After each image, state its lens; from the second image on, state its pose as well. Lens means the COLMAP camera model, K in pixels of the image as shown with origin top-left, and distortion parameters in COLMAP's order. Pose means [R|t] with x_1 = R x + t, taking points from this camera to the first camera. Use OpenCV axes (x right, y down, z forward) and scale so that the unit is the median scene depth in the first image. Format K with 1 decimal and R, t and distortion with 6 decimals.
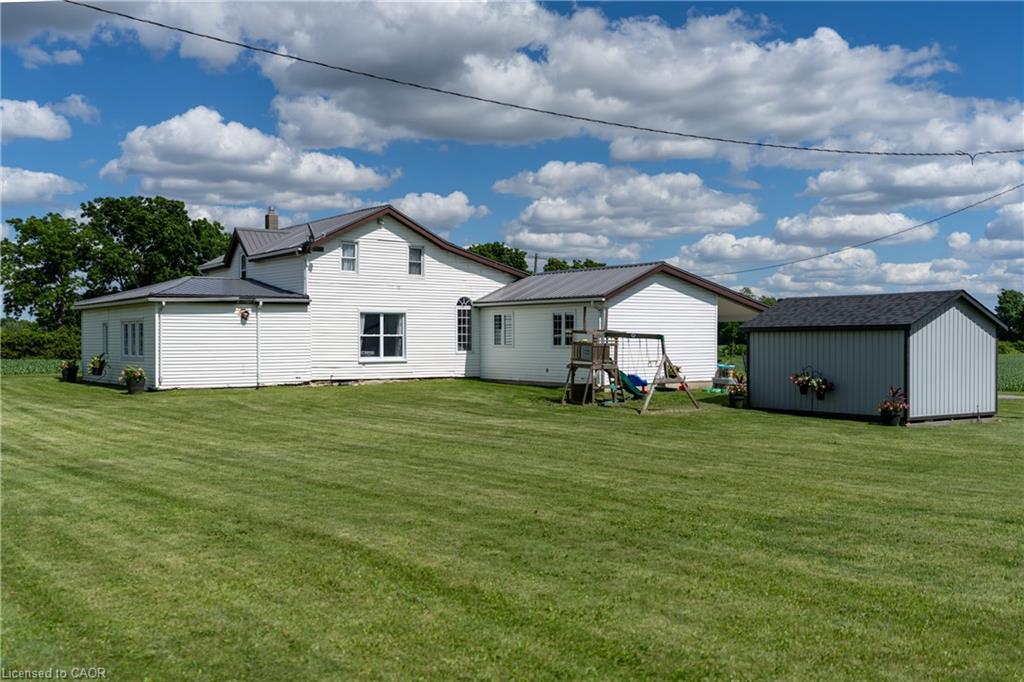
lens RADIAL K [[991.5, 0, 511.6], [0, 991.5, 339.7], [0, 0, 1]] dist [-0.018525, 0.000000]
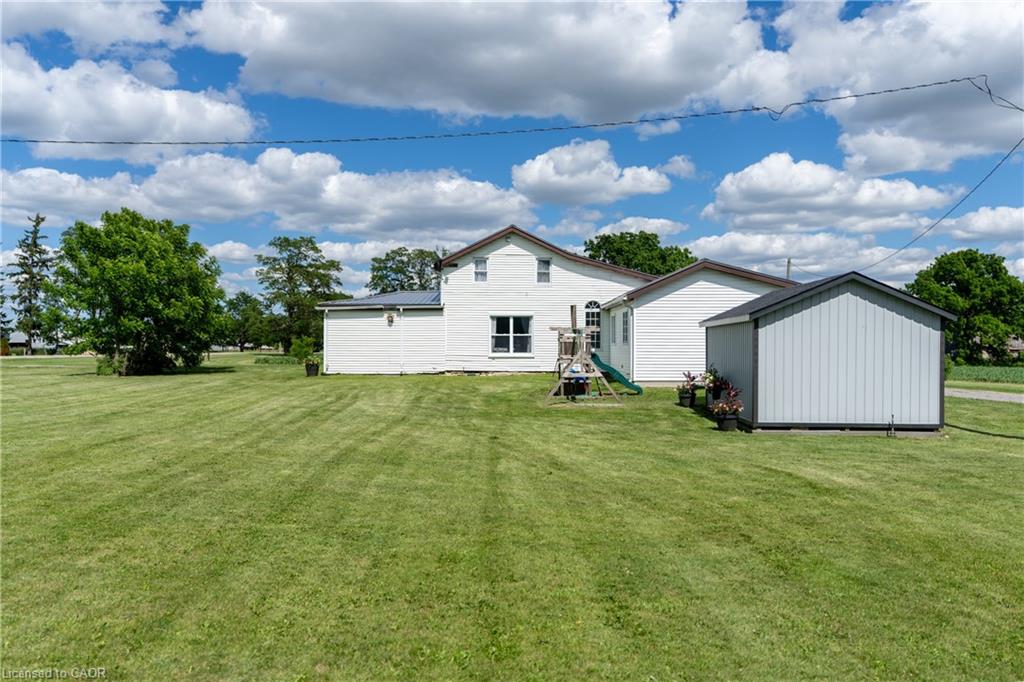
lens RADIAL K [[826.8, 0, 511.7], [0, 826.8, 345.7], [0, 0, 1]] dist [-0.002034, 0.001613]
pose [[0.789543, 0.002405, -0.613691, 0.468747], [-0.004645, 0.999987, -0.002057, 0.010492], [0.613678, 0.004475, 0.789544, 0.211921]]
